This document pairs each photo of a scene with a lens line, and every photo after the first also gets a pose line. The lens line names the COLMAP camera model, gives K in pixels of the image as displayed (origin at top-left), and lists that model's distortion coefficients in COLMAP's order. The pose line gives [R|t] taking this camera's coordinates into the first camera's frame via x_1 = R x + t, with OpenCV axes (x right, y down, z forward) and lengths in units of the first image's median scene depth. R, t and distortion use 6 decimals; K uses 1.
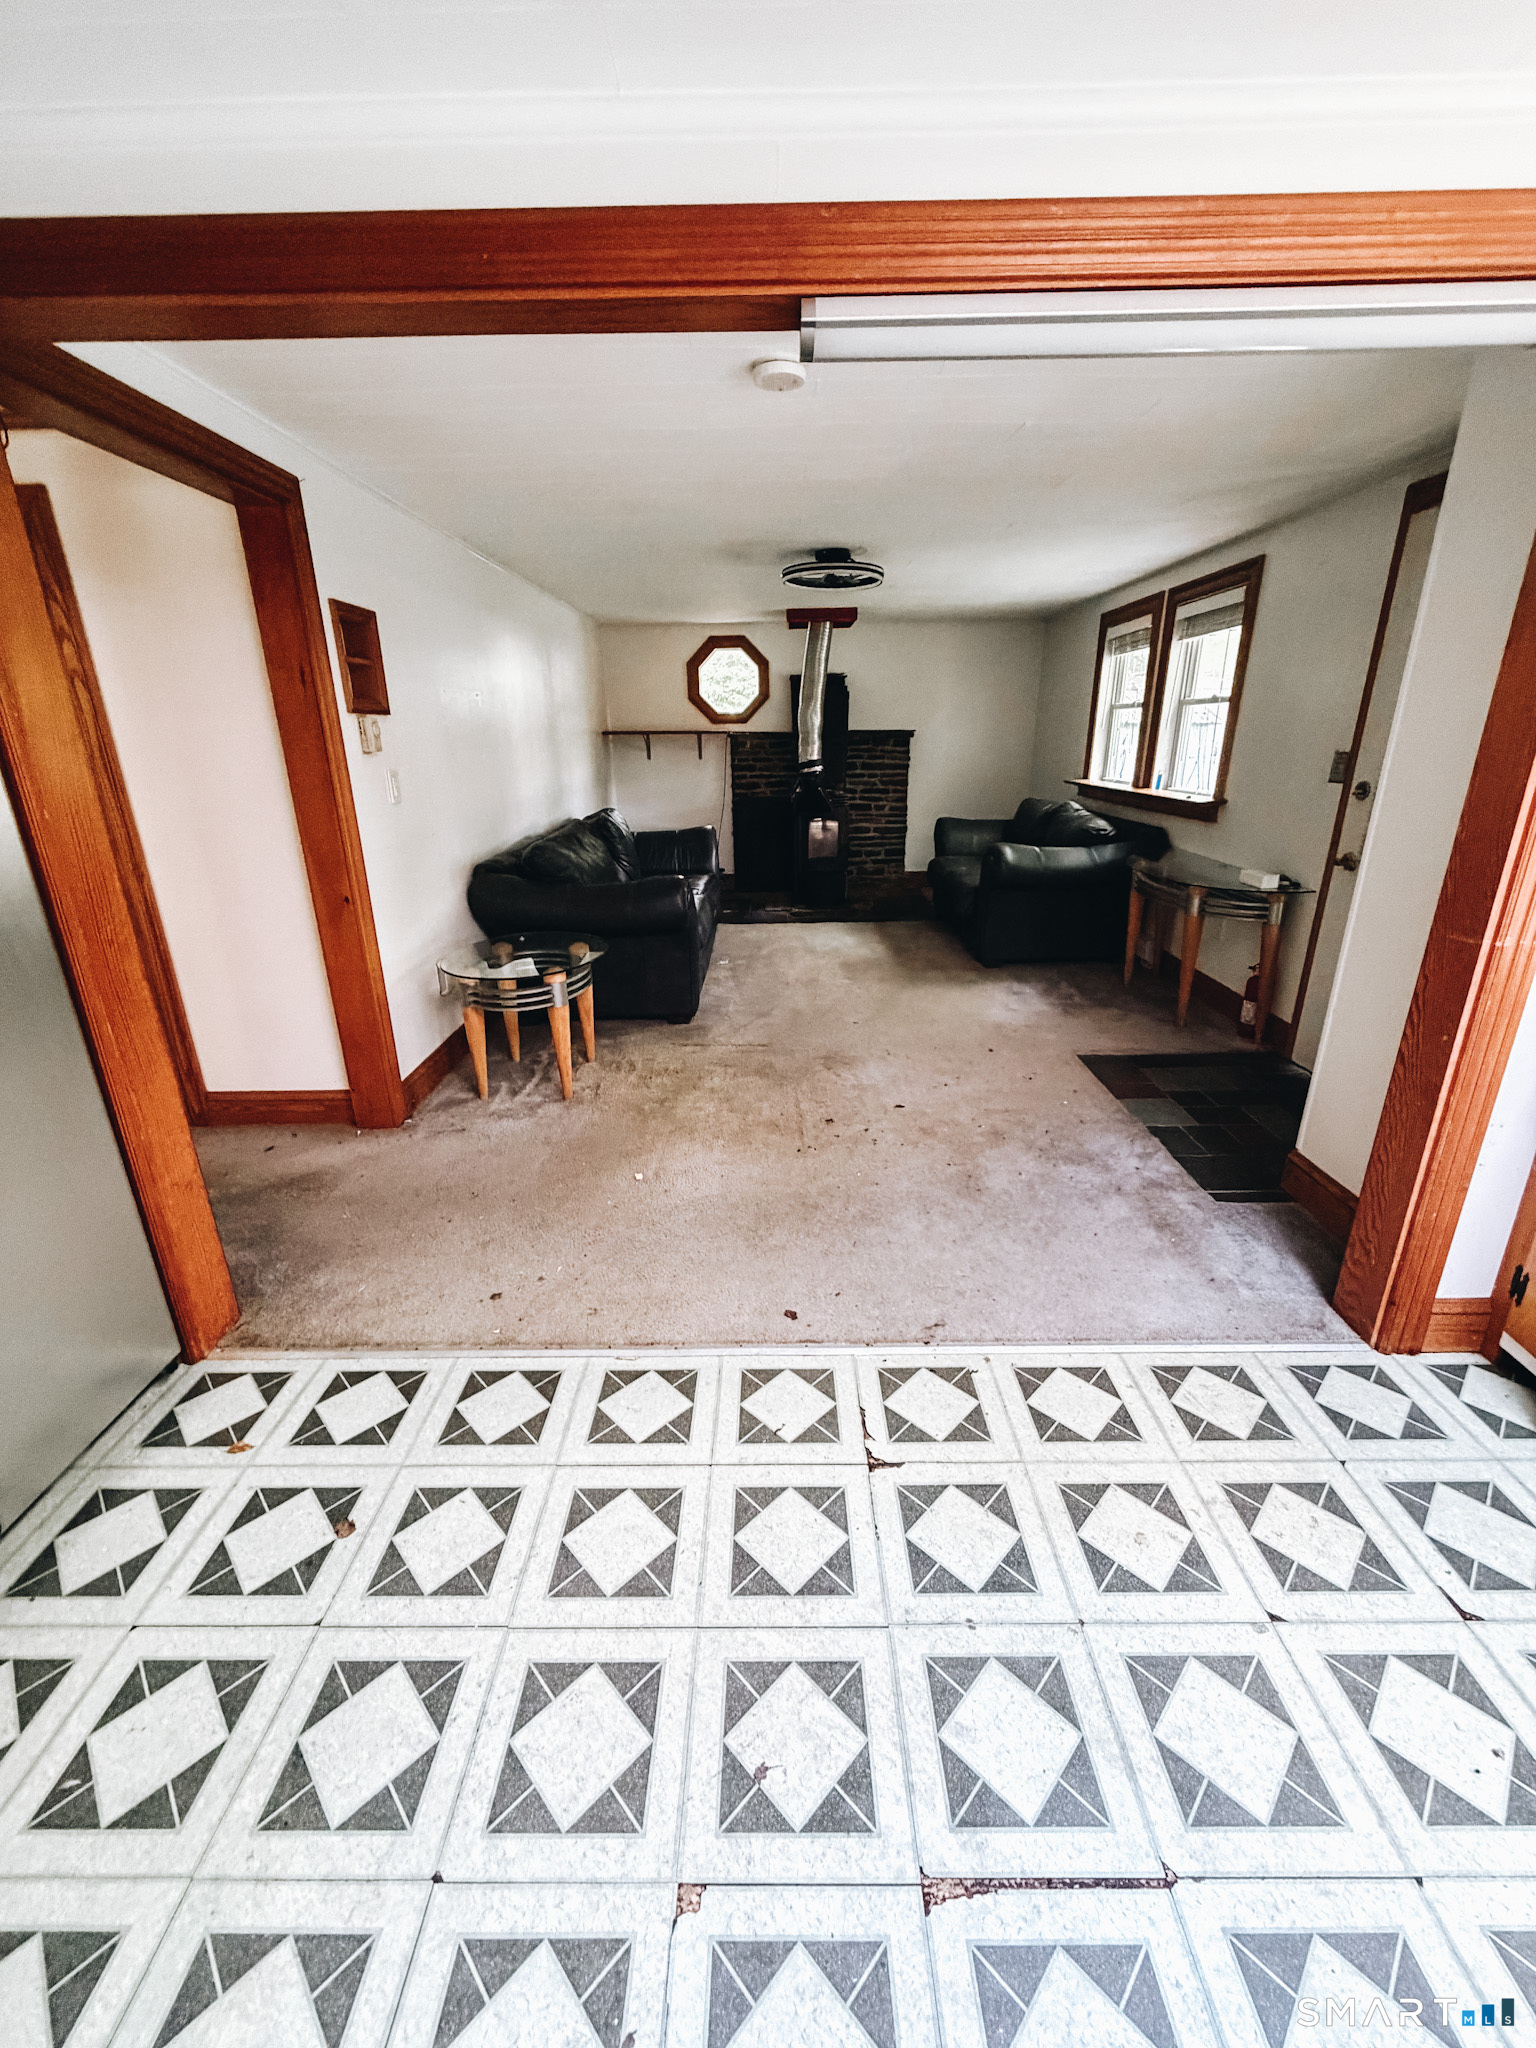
lens RADIAL K [[816.9, 0, 768.3], [0, 816.9, 1015.7], [0, 0, 1]] dist [0.001445, 0.000092]
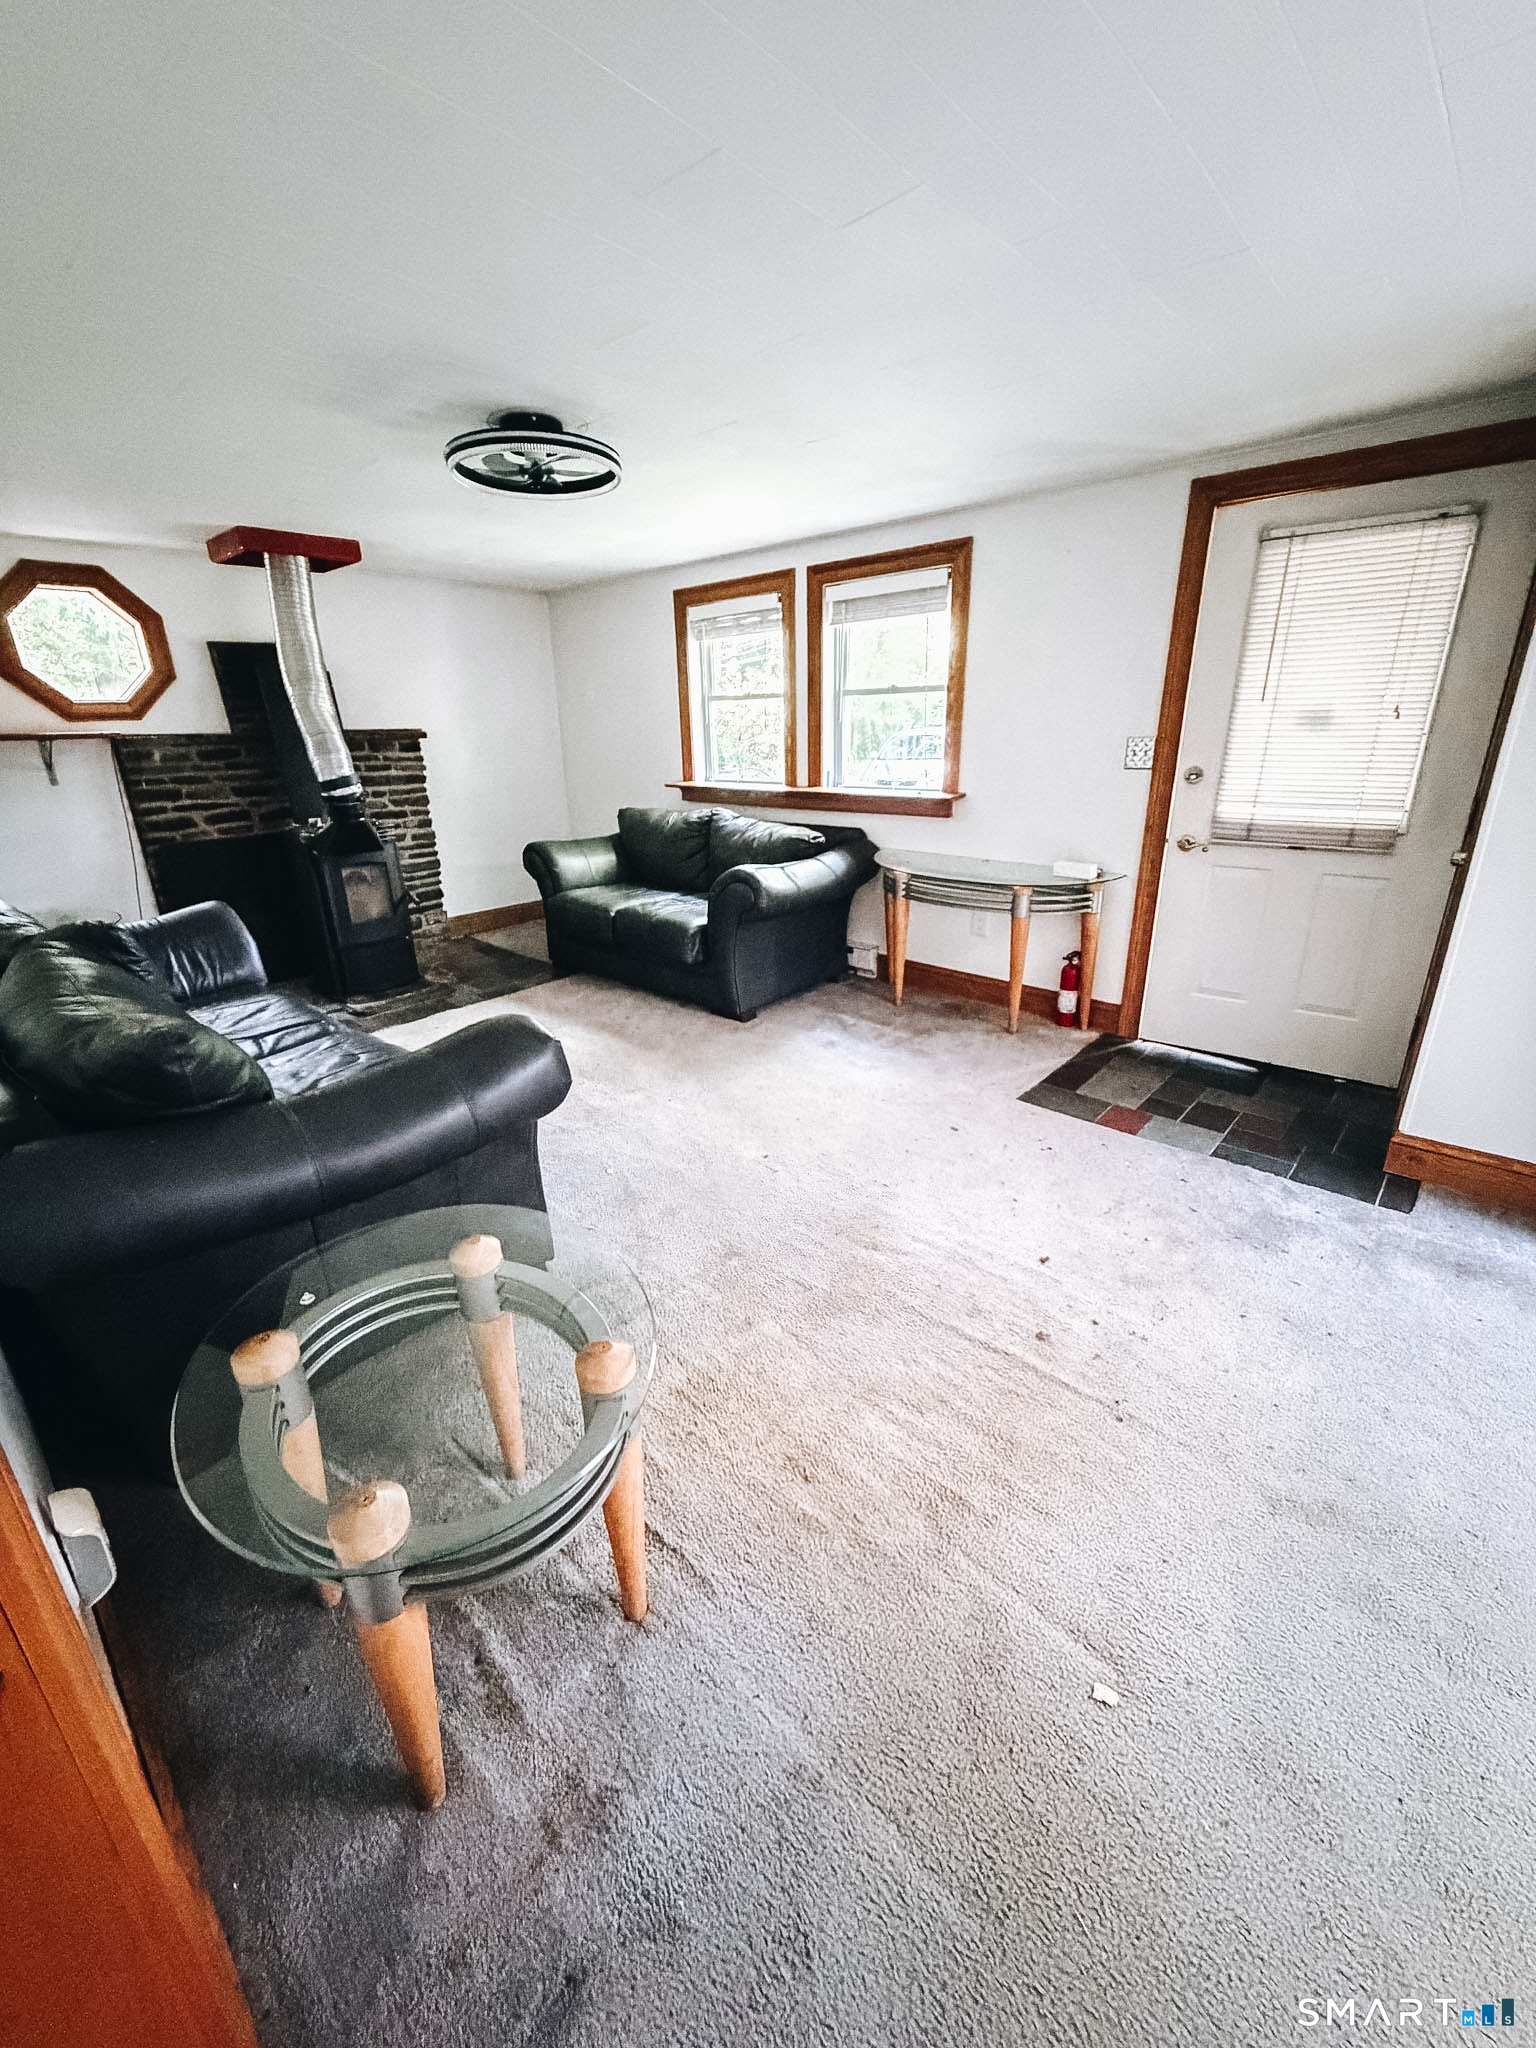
lens RADIAL K [[805.0, 0, 768.0], [0, 805.0, 1024.0], [0, 0, 1]] dist [-0.008608, -0.000189]
pose [[0.664444, -0.262085, 0.699876, -0.268932], [0.256201, 0.959623, 0.116123, -0.141937], [-0.702051, 0.102152, 0.704762, 0.429305]]
